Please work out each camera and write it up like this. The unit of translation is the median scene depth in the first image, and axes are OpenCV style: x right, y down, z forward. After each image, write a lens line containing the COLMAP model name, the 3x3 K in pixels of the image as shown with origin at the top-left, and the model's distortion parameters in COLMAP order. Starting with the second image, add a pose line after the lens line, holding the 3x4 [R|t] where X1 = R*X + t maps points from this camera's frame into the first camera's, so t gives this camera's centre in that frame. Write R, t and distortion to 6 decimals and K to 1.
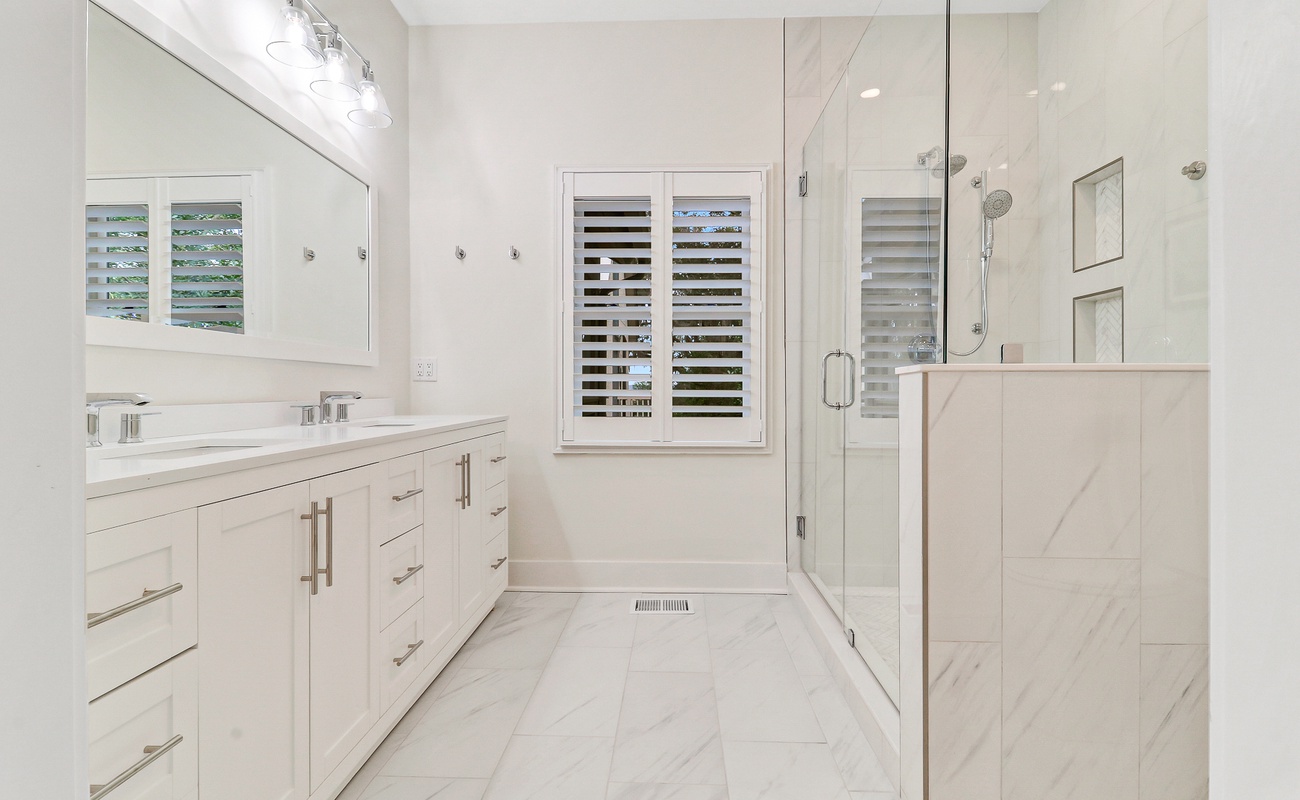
lens RADIAL K [[609.4, 0, 650.0], [0, 609.4, 400.0], [0, 0, 1]] dist [-0.000446, -0.033995]
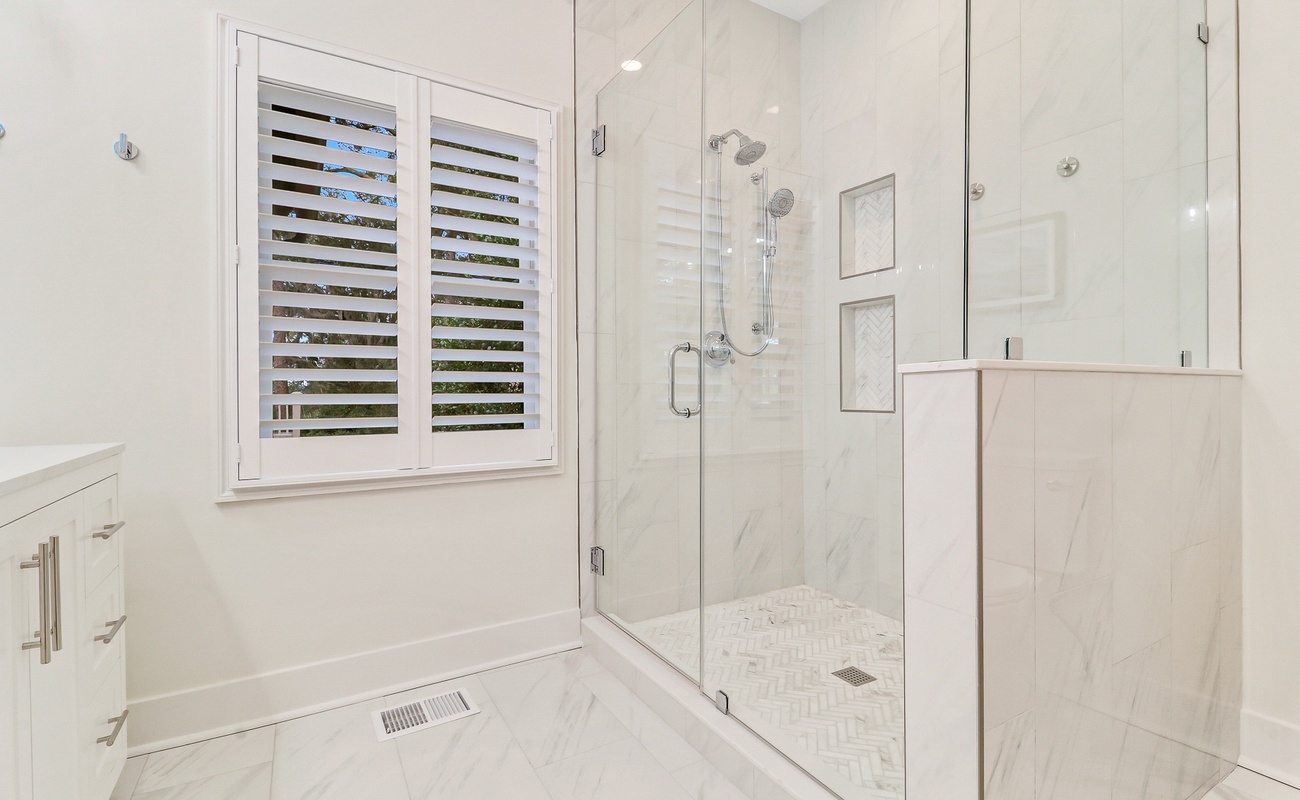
lens RADIAL K [[600.7, 0, 664.0], [0, 600.7, 396.7], [0, 0, 1]] dist [0.002473, -0.009739]
pose [[0.824342, -0.009309, 0.566016, -0.134298], [0.013277, 0.999908, -0.002892, -0.007562], [-0.565937, 0.009899, 0.824389, 0.288095]]
